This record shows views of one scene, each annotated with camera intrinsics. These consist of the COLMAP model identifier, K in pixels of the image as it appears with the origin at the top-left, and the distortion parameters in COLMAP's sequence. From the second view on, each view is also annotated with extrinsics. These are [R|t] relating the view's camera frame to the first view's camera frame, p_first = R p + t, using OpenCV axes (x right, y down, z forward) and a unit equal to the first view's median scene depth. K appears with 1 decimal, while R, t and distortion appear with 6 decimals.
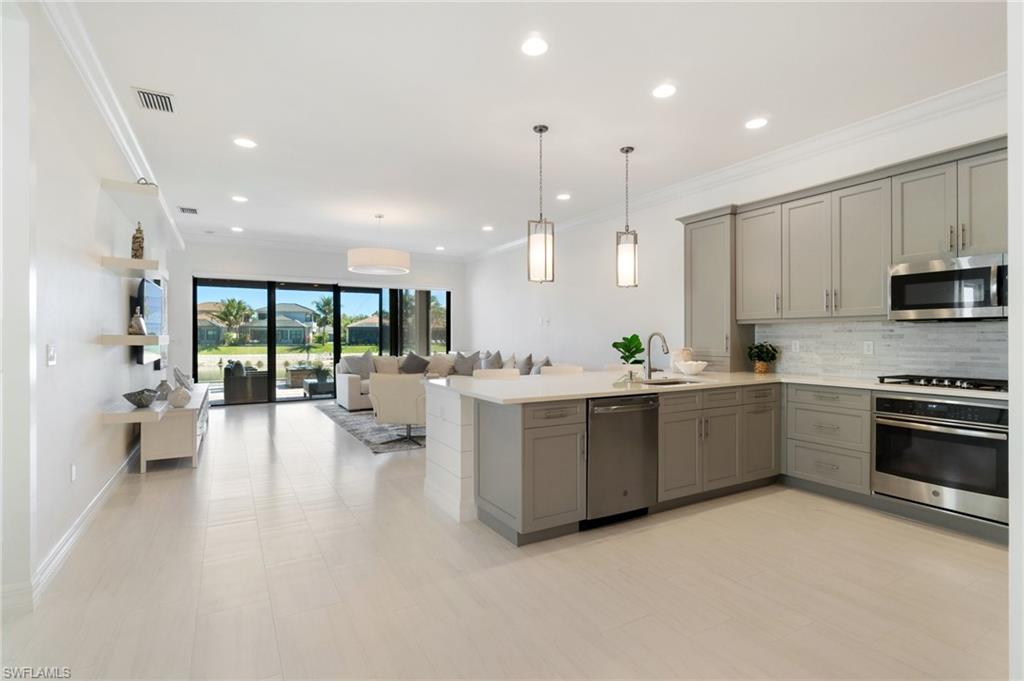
lens RADIAL K [[502.0, 0, 512.0], [0, 502.0, 340.5], [0, 0, 1]] dist [0.000493, 0.000088]
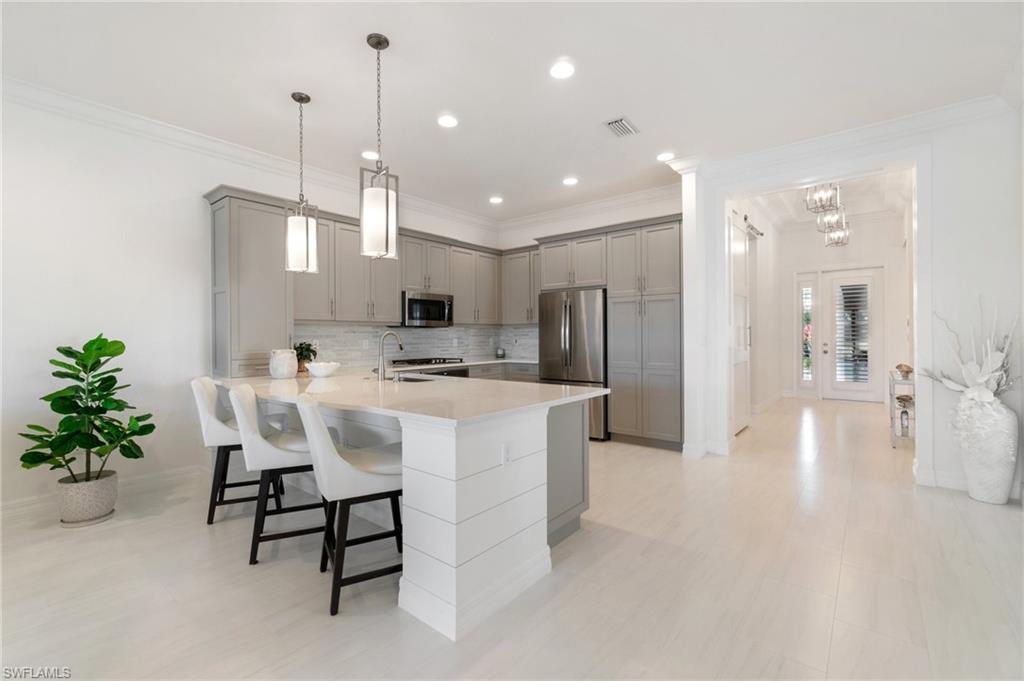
lens RADIAL K [[440.6, 0, 512.0], [0, 440.6, 340.5], [0, 0, 1]] dist [-0.012162, -0.000003]
pose [[-0.358574, -0.007878, 0.933468, -0.165713], [0.010373, 0.999869, 0.012423, -0.001993], [-0.933444, 0.014137, -0.358445, 0.297597]]
